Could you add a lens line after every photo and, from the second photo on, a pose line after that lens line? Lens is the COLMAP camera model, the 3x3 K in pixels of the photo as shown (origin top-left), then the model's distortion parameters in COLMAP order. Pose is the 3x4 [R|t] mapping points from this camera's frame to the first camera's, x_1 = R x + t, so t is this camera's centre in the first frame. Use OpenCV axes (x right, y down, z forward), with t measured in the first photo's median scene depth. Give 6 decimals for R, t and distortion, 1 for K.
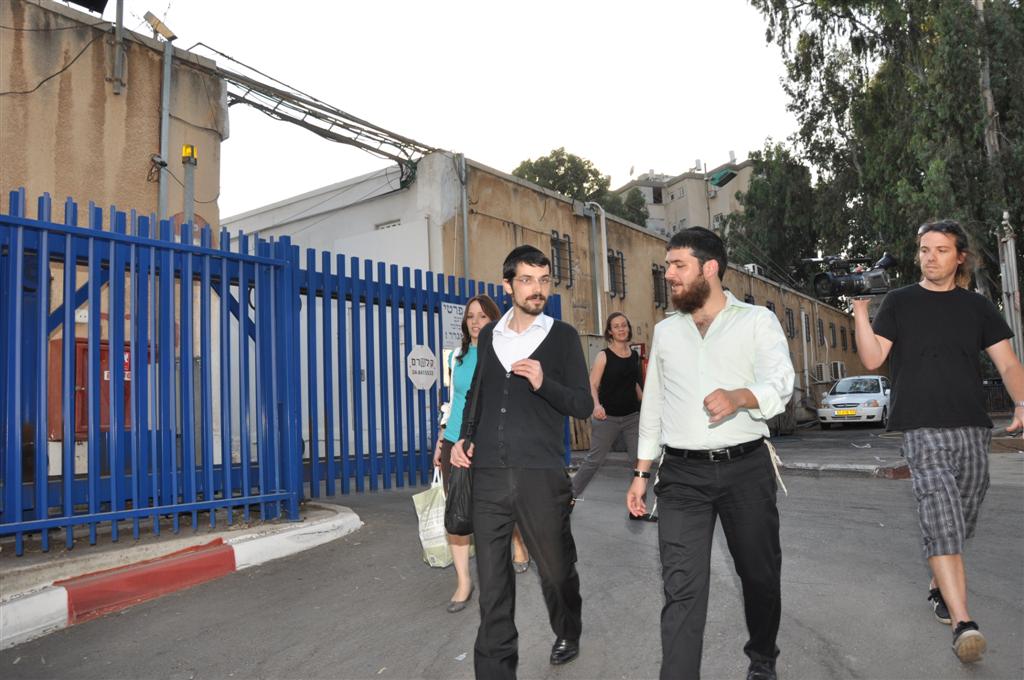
lens RADIAL K [[807.9, 0, 512.0], [0, 807.9, 340.0], [0, 0, 1]] dist [-0.176221, 0.156532]
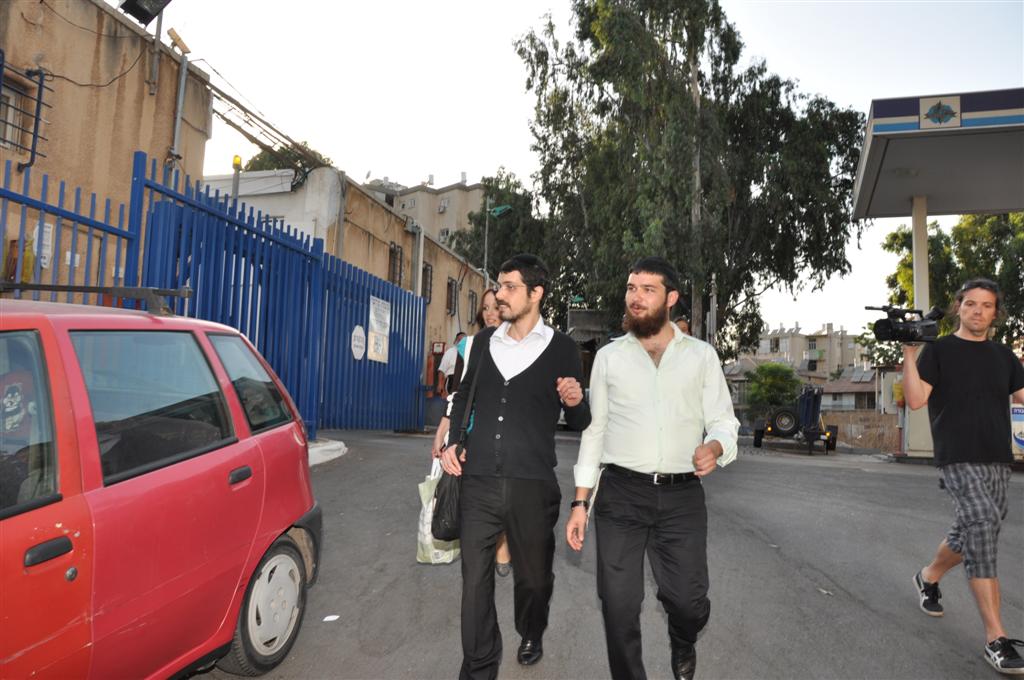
lens RADIAL K [[807.9, 0, 512.0], [0, 807.9, 340.0], [0, 0, 1]] dist [-0.176221, 0.156532]
pose [[0.923591, 0.107085, 0.368121, -0.108615], [-0.106454, 0.994072, -0.022086, 0.009551], [-0.368304, -0.018789, 0.929515, -0.098418]]
